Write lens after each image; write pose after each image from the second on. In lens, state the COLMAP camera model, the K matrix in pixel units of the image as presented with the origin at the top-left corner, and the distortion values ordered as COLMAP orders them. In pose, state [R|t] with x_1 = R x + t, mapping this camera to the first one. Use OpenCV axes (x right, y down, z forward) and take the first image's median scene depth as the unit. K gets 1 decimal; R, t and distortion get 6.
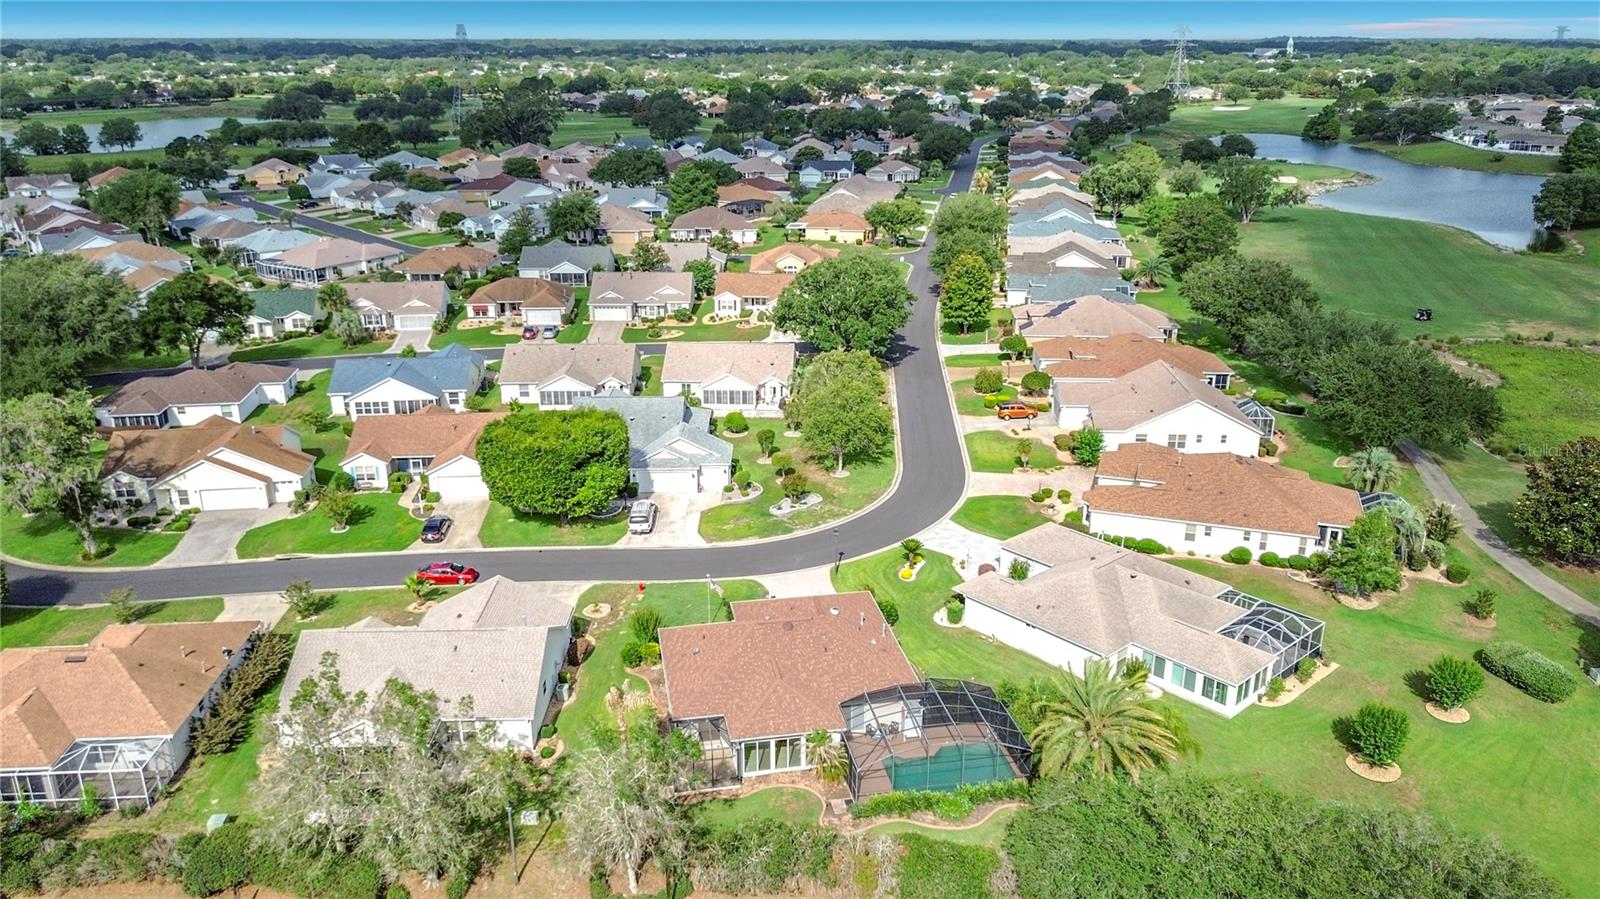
lens RADIAL K [[1167.7, 0, 800.0], [0, 1167.7, 449.5], [0, 0, 1]] dist [0.043633, -0.068353]
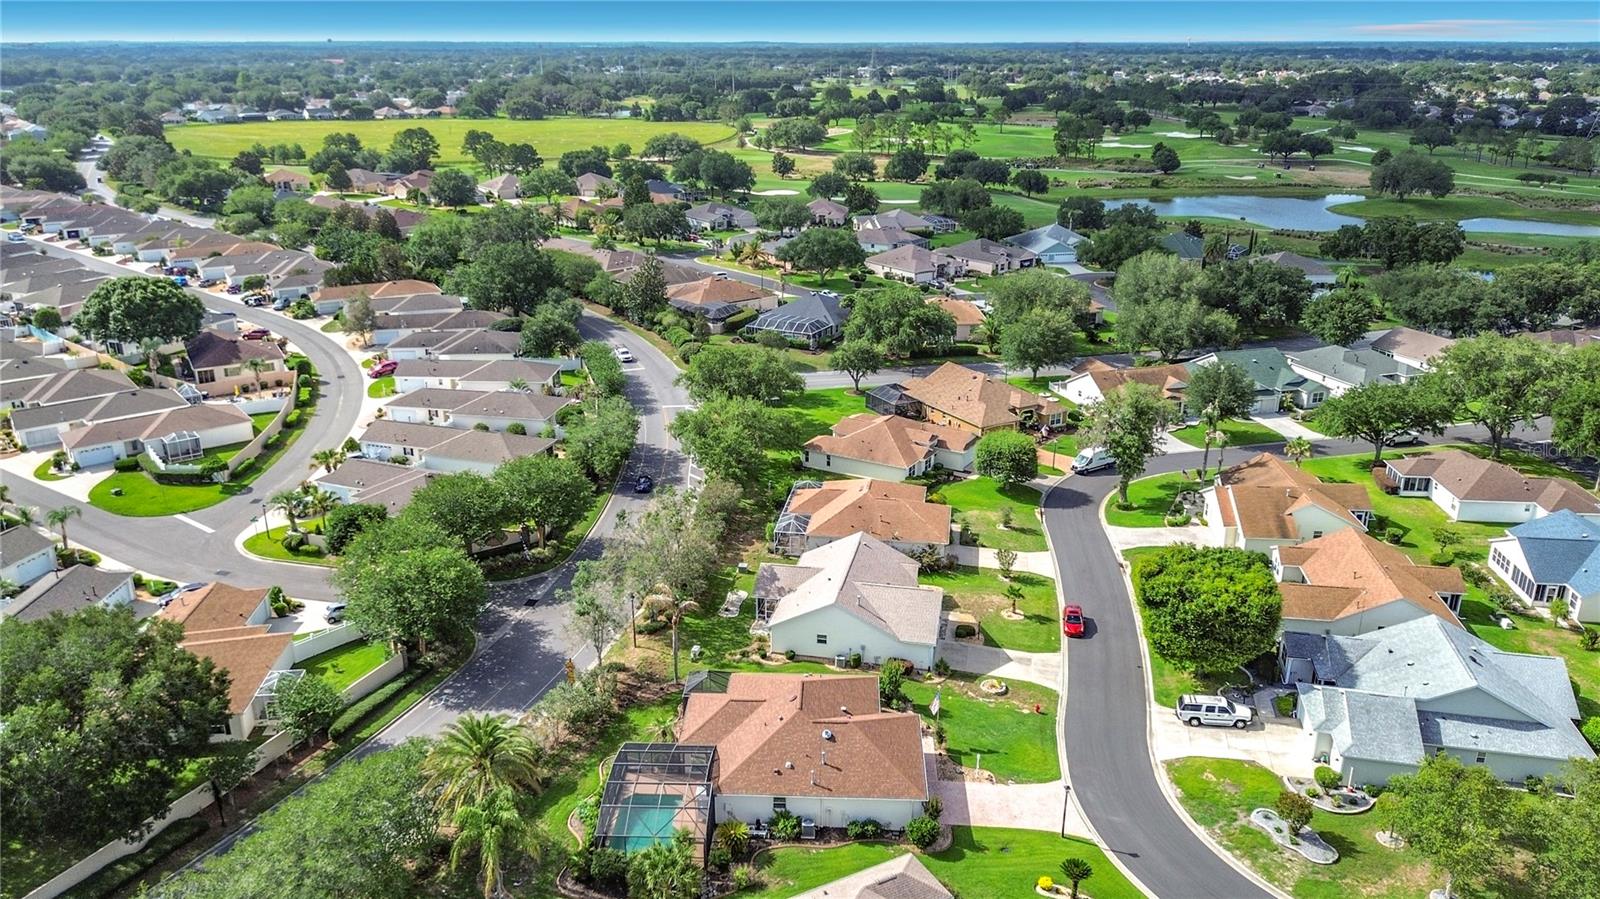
lens RADIAL K [[1147.3, 0, 804.7], [0, 1147.3, 481.8], [0, 0, 1]] dist [0.054222, -0.080333]
pose [[-0.230871, 0.345754, -0.909479, 0.512509], [-0.320079, 0.855718, 0.406567, -0.267120], [0.918830, 0.384970, -0.086892, 0.571672]]
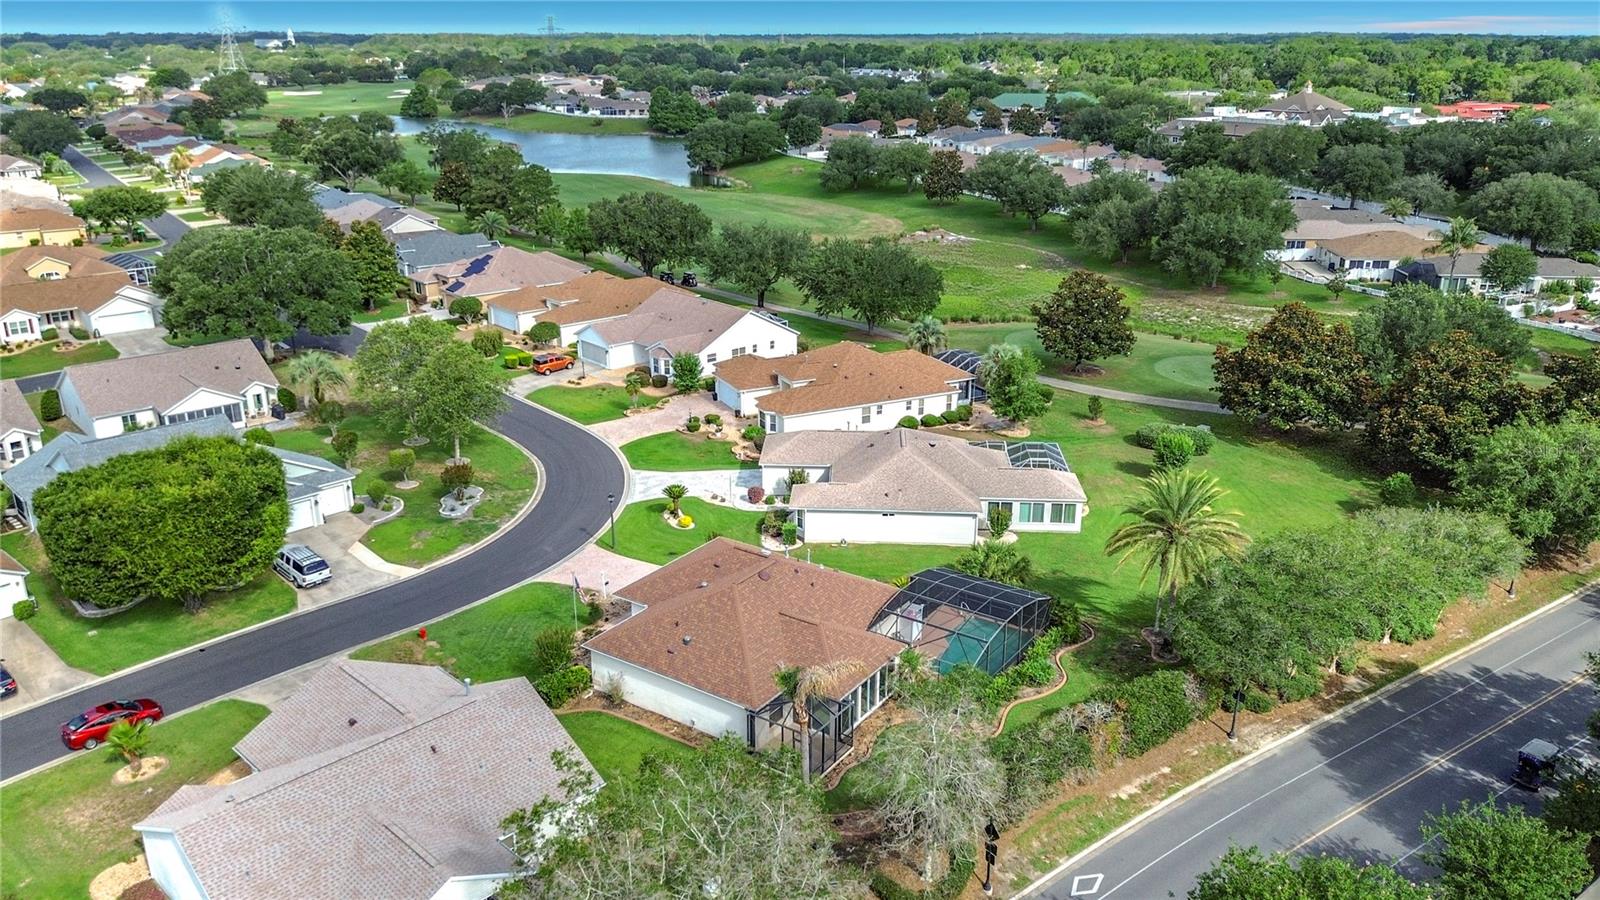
lens RADIAL K [[1162.5, 0, 800.0], [0, 1162.5, 450.0], [0, 0, 1]] dist [0.079991, -0.092558]
pose [[0.716397, -0.234453, 0.657120, -0.296776], [0.231237, 0.968402, 0.093419, -0.007929], [-0.658259, 0.085025, 0.747975, 0.180727]]
